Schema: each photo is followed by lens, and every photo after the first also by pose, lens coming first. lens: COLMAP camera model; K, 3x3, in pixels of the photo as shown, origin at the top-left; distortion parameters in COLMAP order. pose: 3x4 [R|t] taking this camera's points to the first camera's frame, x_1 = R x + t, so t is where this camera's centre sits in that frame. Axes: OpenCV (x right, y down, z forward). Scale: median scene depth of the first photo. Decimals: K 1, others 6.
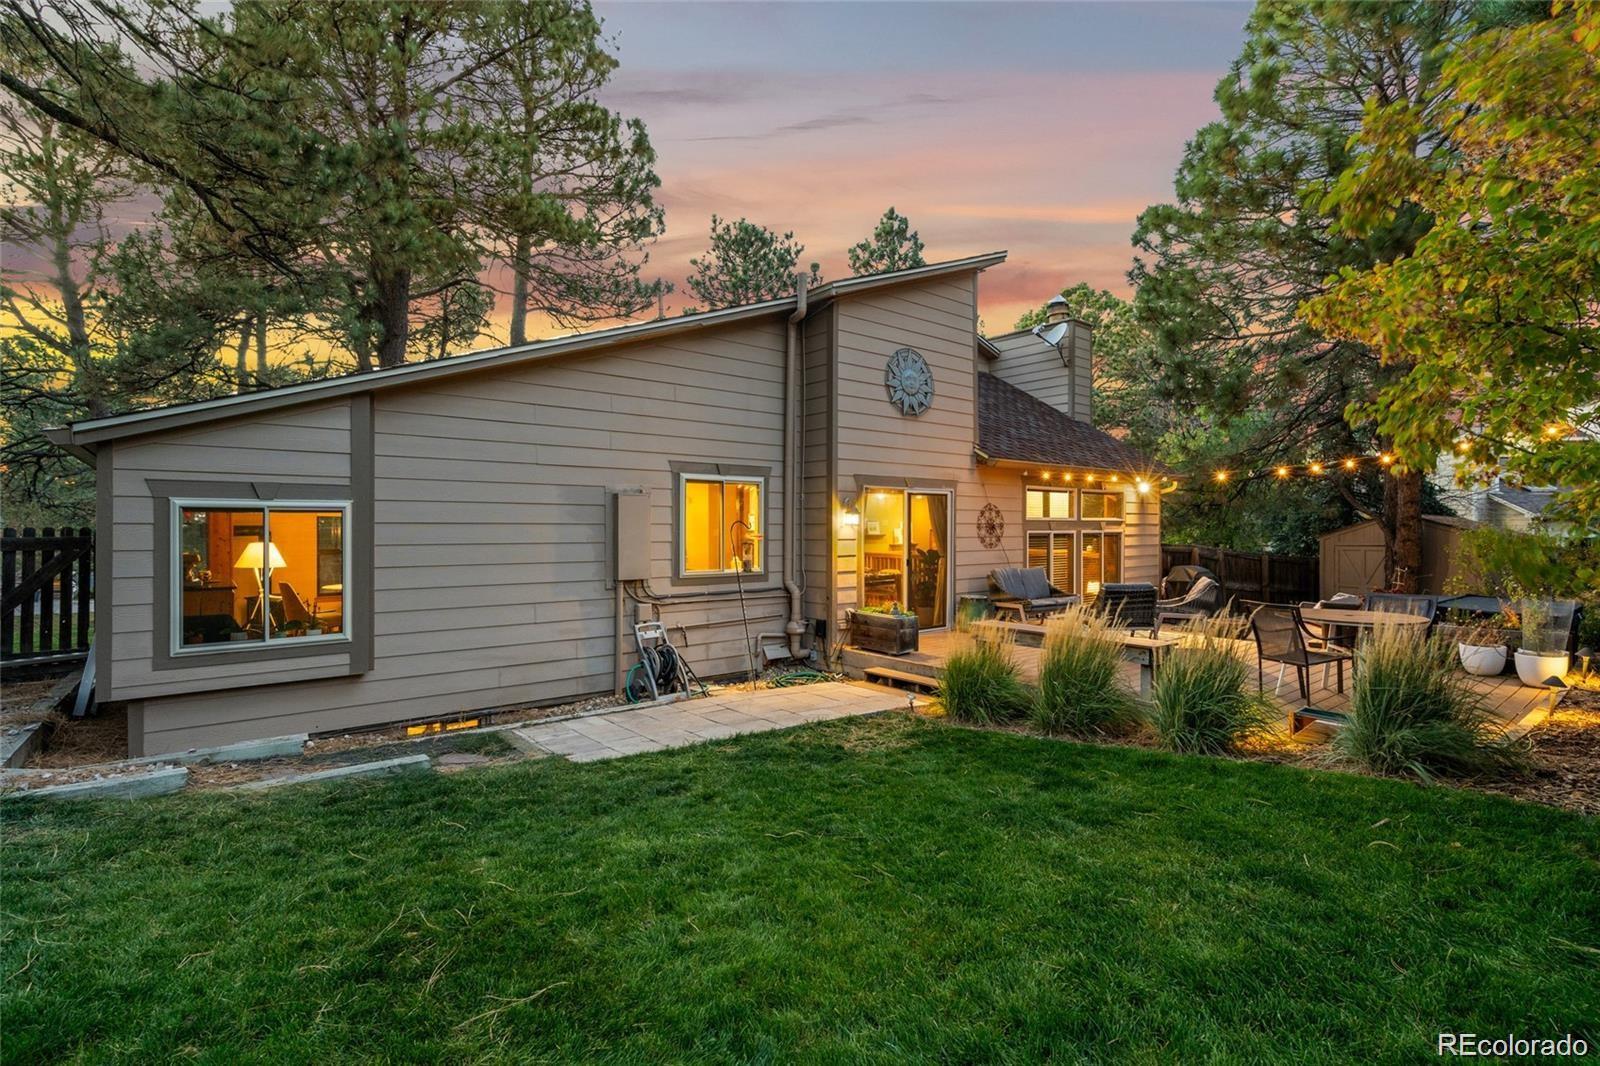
lens RADIAL K [[745.2, 0, 795.0], [0, 745.2, 522.7], [0, 0, 1]] dist [-0.000168, 0.000063]
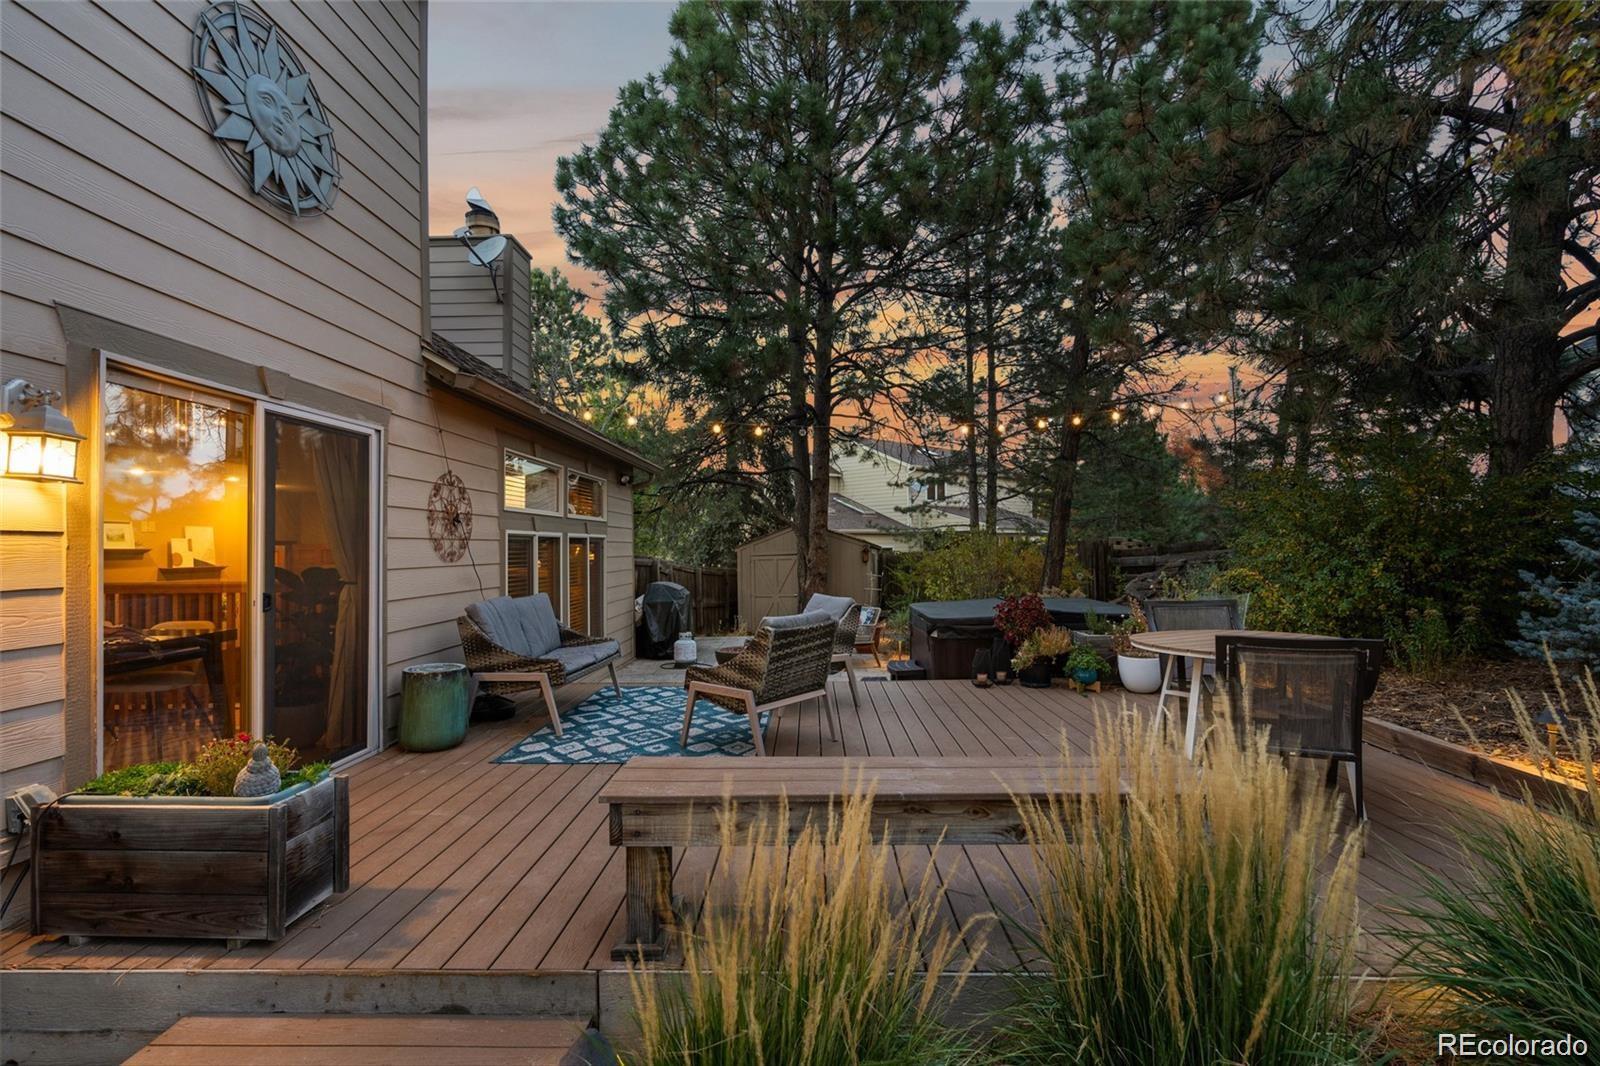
lens RADIAL K [[718.6, 0, 797.6], [0, 718.6, 539.9], [0, 0, 1]] dist [-0.001313, 0.000222]
pose [[0.644958, 0.000106, 0.764218, 0.048053], [0.005913, 0.999969, -0.005128, 0.025296], [-0.764195, 0.007826, 0.644938, 0.550203]]
